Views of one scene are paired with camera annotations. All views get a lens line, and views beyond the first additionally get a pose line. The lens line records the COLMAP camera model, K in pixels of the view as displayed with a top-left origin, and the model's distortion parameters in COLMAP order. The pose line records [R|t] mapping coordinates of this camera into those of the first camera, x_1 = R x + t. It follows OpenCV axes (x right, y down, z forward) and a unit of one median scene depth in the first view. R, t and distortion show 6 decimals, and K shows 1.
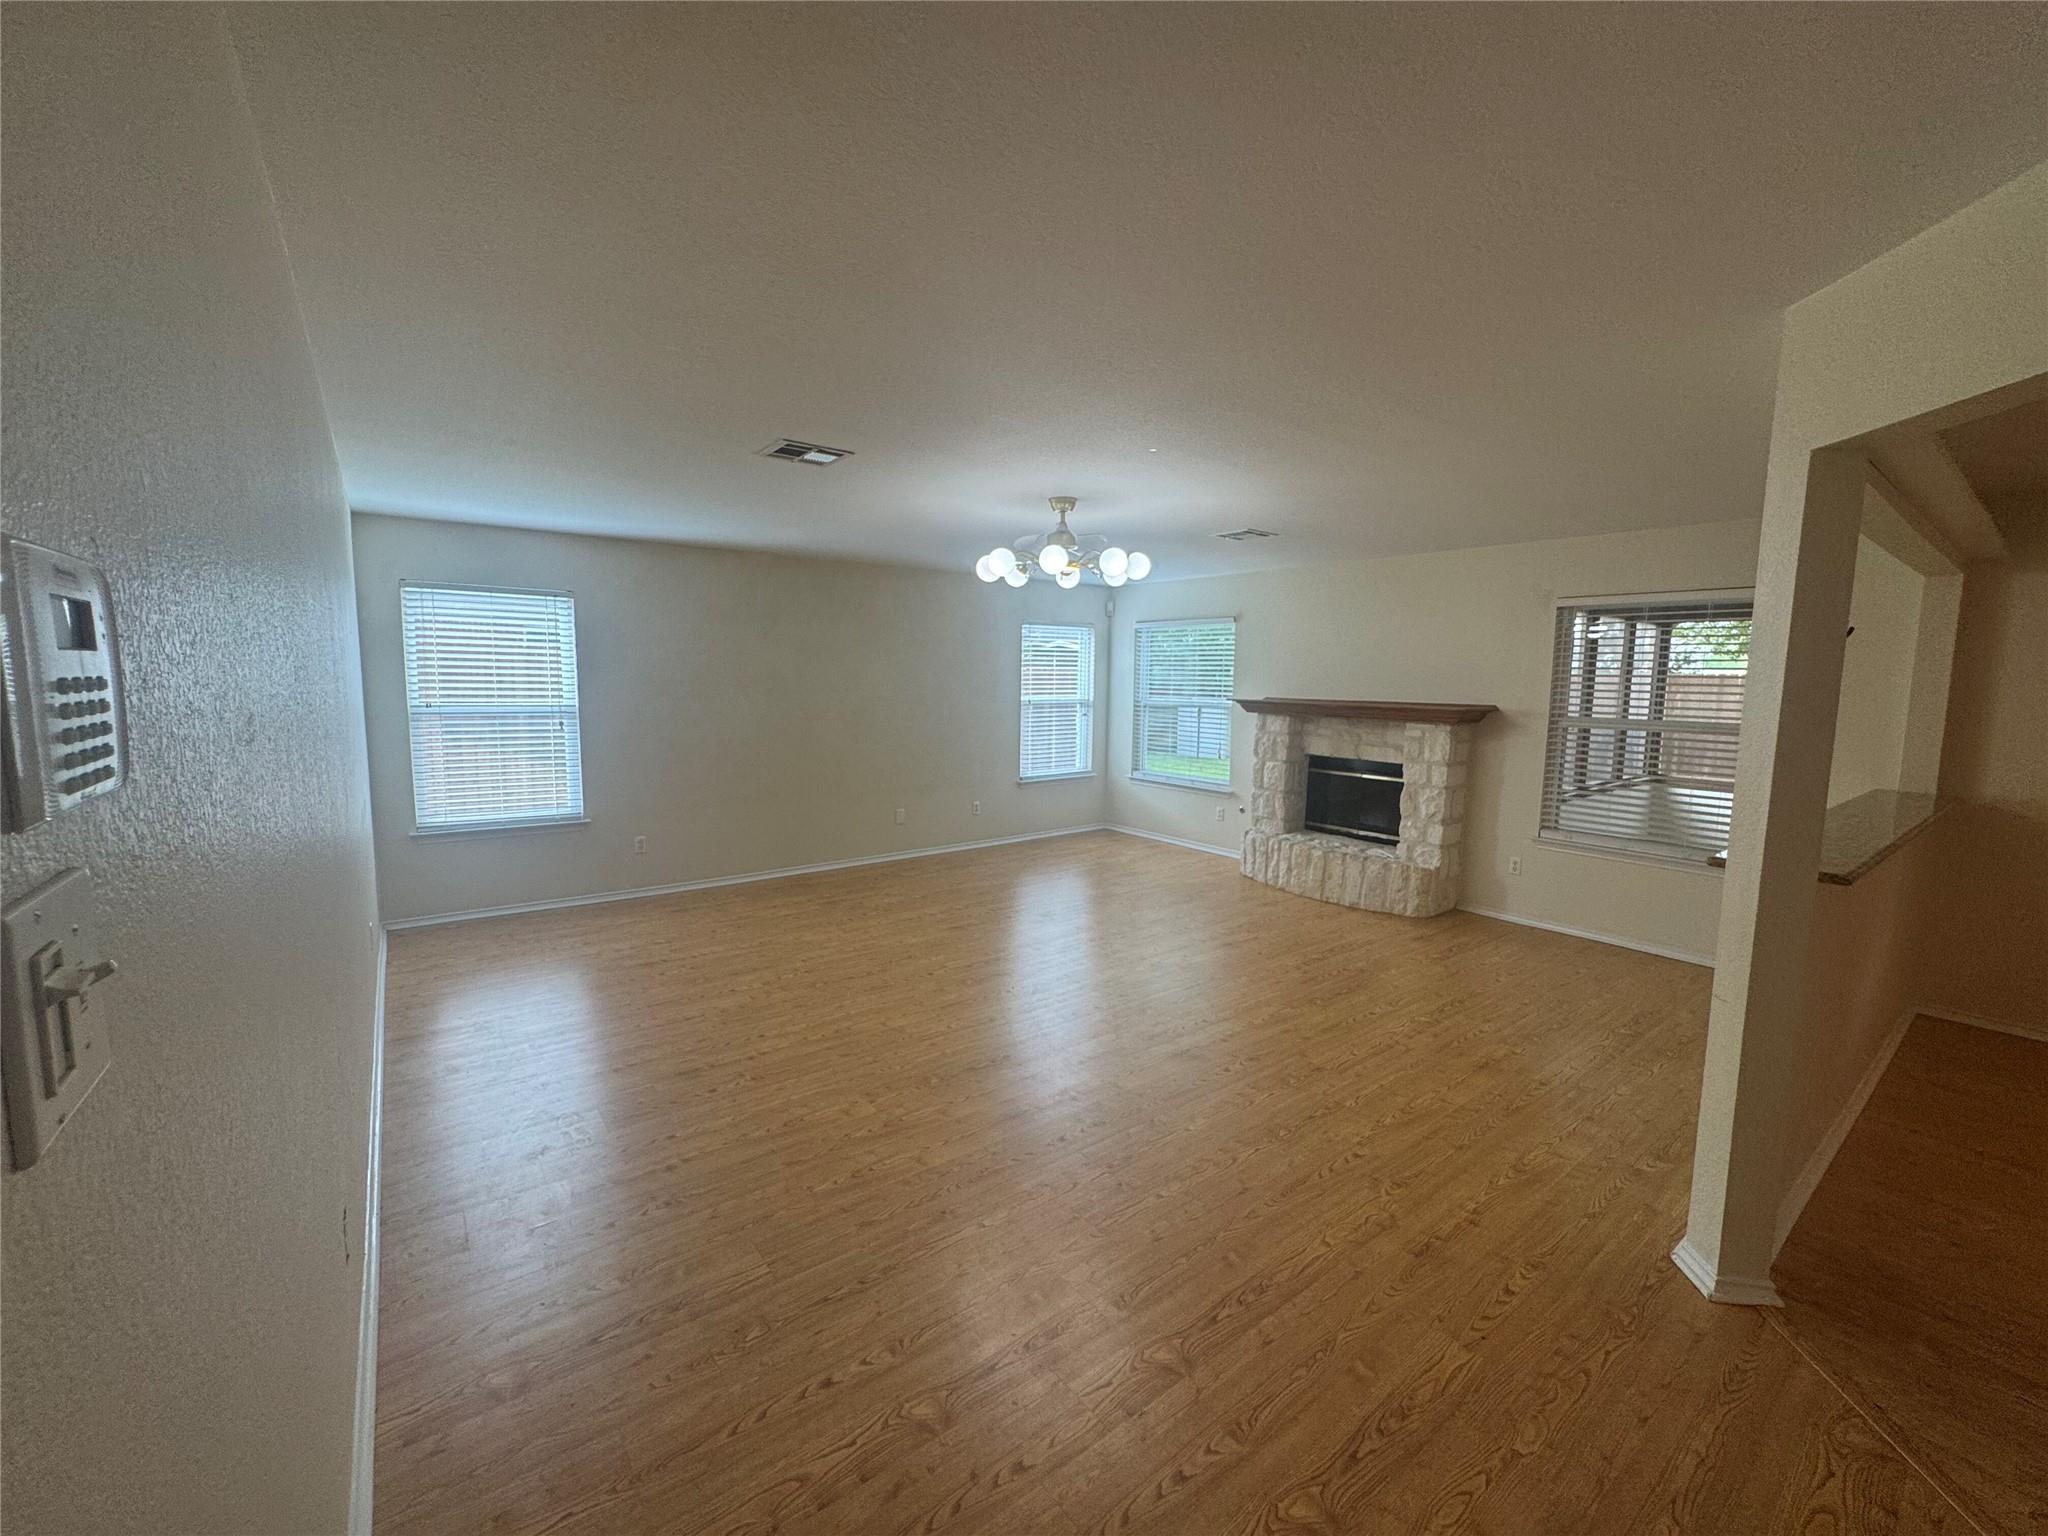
lens RADIAL K [[821.1, 0, 1024.0], [0, 821.1, 768.0], [0, 0, 1]] dist [-0.003678, 0.000758]
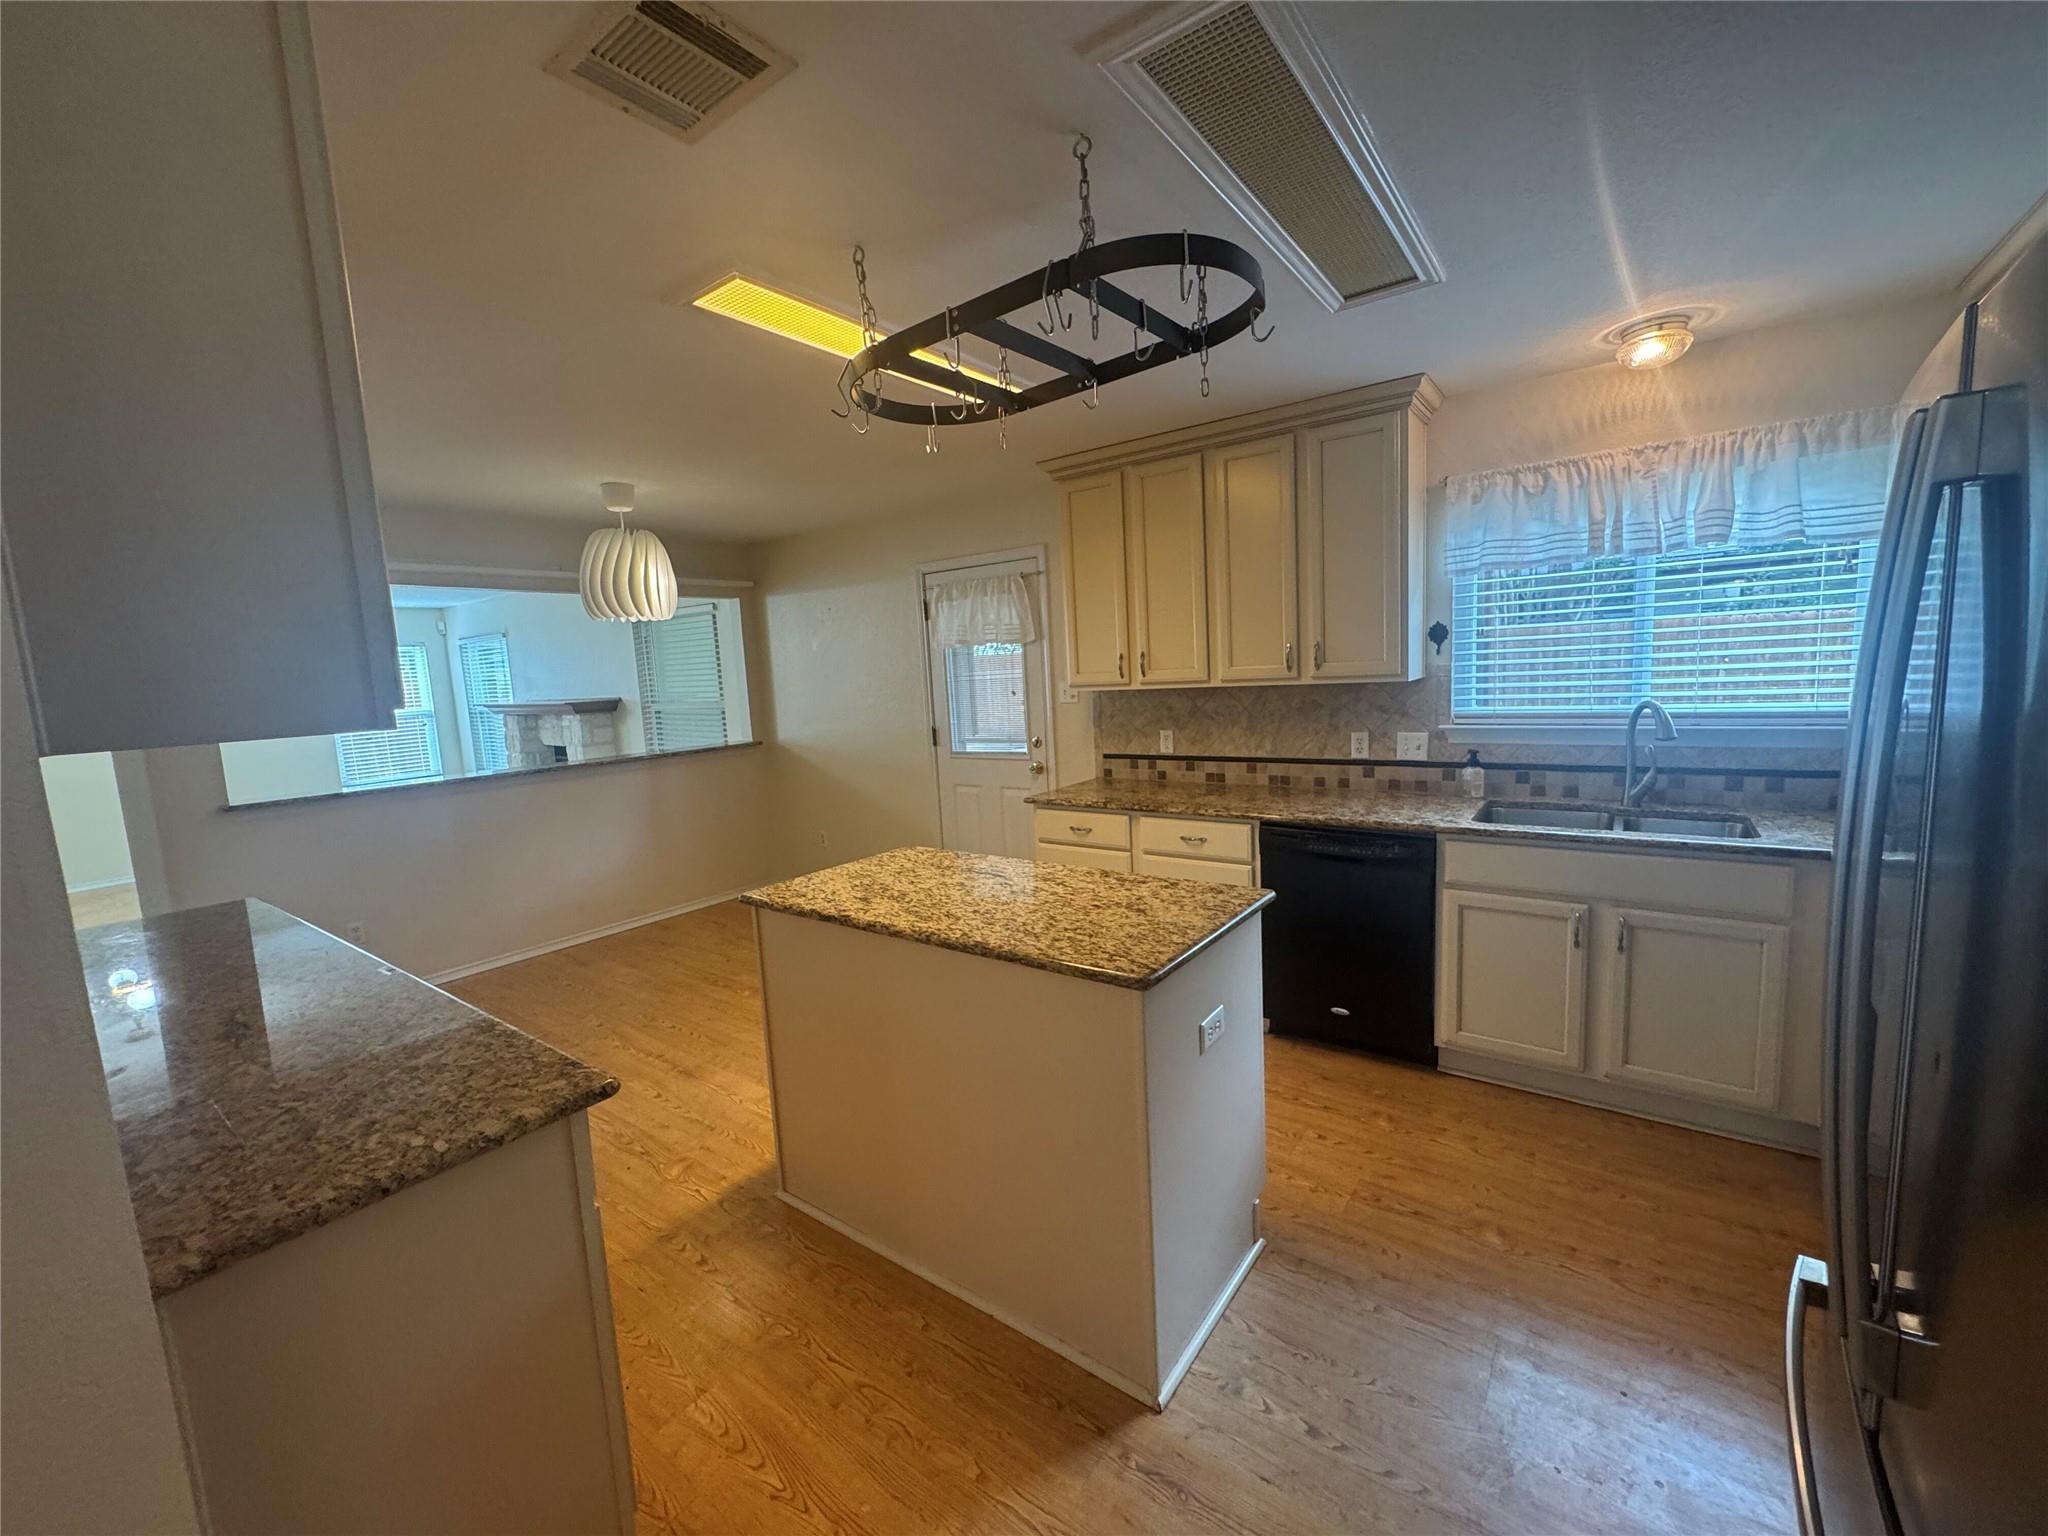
lens RADIAL K [[821.1, 0, 1024.0], [0, 821.1, 768.0], [0, 0, 1]] dist [-0.003678, 0.000758]
pose [[0.961011, -0.097337, 0.258810, 0.941718], [0.094544, 0.995249, 0.023247, 0.076603], [-0.259843, 0.002129, 0.965649, -0.506756]]
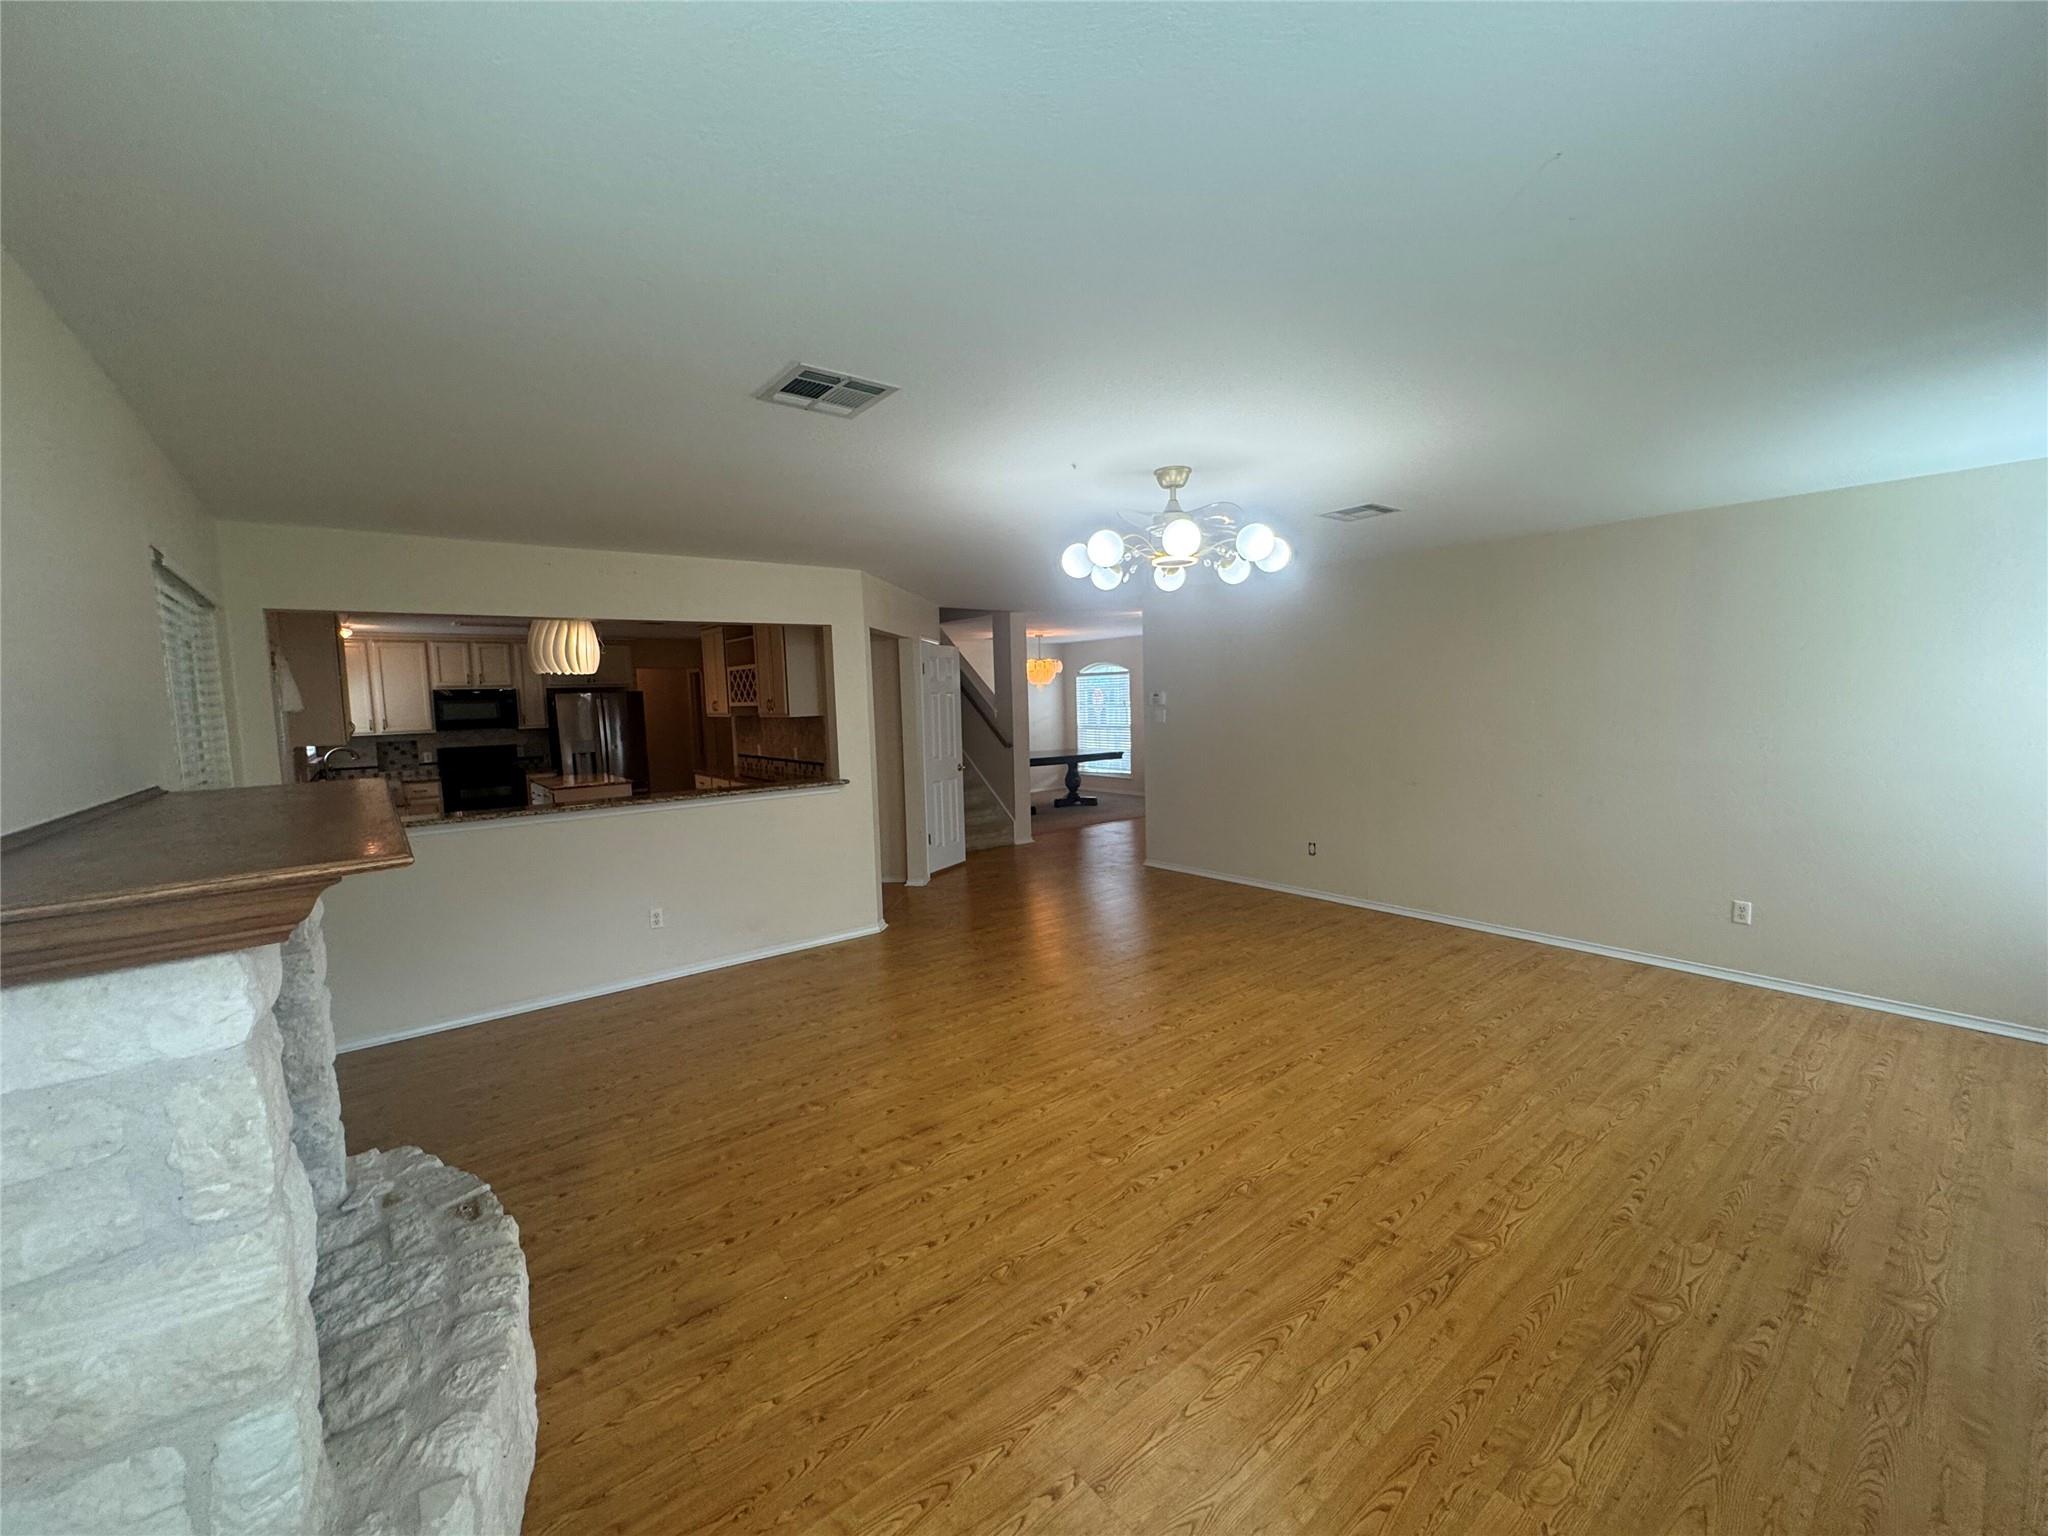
lens RADIAL K [[806.7, 0, 1024.0], [0, 806.7, 768.0], [0, 0, 1]] dist [-0.003275, -0.000199]
pose [[-0.999734, 0.016741, -0.015833, 0.174530], [0.013300, 0.980359, 0.196771, -0.172575], [0.018816, 0.196508, -0.980322, 1.523095]]
